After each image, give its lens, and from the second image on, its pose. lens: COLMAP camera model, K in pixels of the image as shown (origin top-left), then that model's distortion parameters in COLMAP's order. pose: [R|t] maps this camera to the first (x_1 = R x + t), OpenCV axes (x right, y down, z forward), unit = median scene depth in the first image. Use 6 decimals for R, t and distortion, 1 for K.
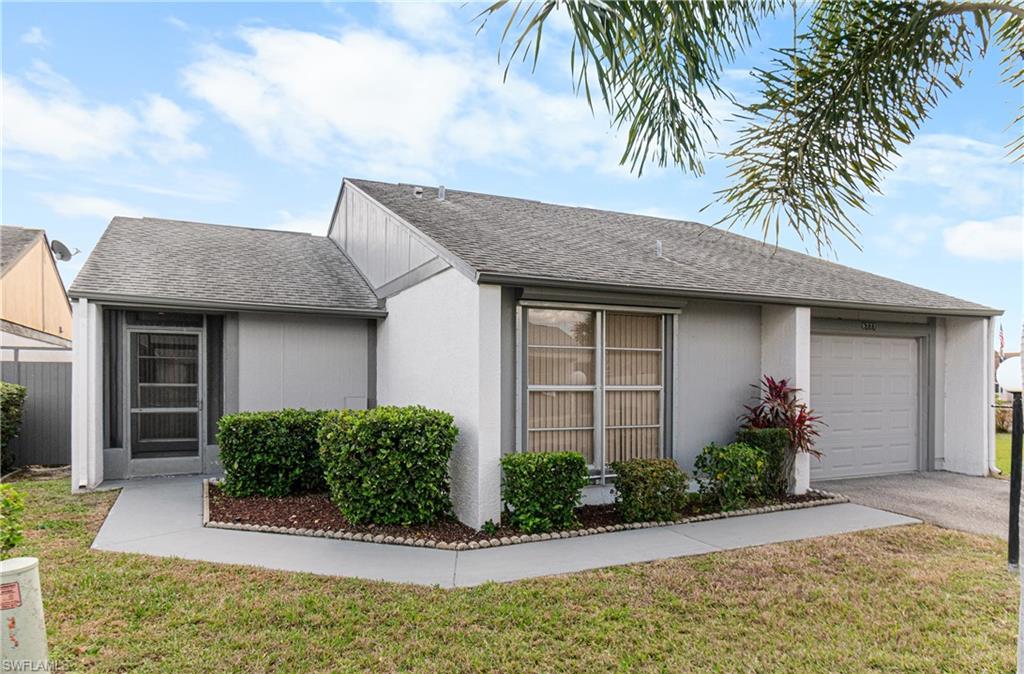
lens RADIAL K [[628.8, 0, 504.6], [0, 628.8, 392.5], [0, 0, 1]] dist [0.002325, -0.001982]
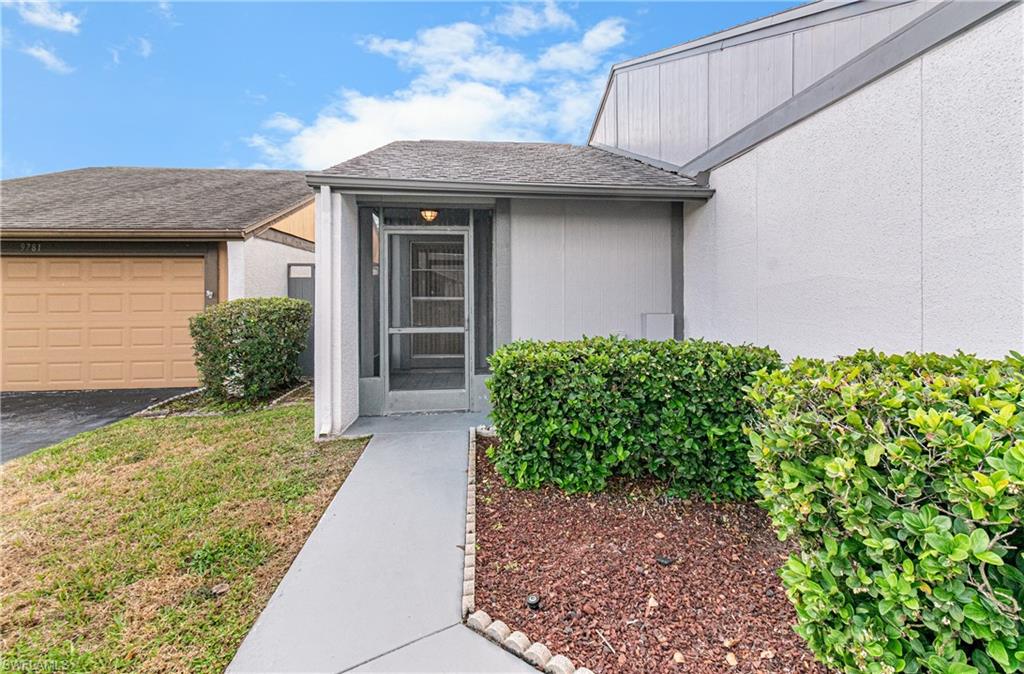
lens RADIAL K [[451.2, 0, 517.3], [0, 451.2, 298.1], [0, 0, 1]] dist [0.003873, -0.002025]
pose [[0.937688, -0.007976, -0.347387, -0.247947], [0.004946, 0.999942, -0.009608, -0.007286], [0.347444, 0.007291, 0.937673, 0.536176]]
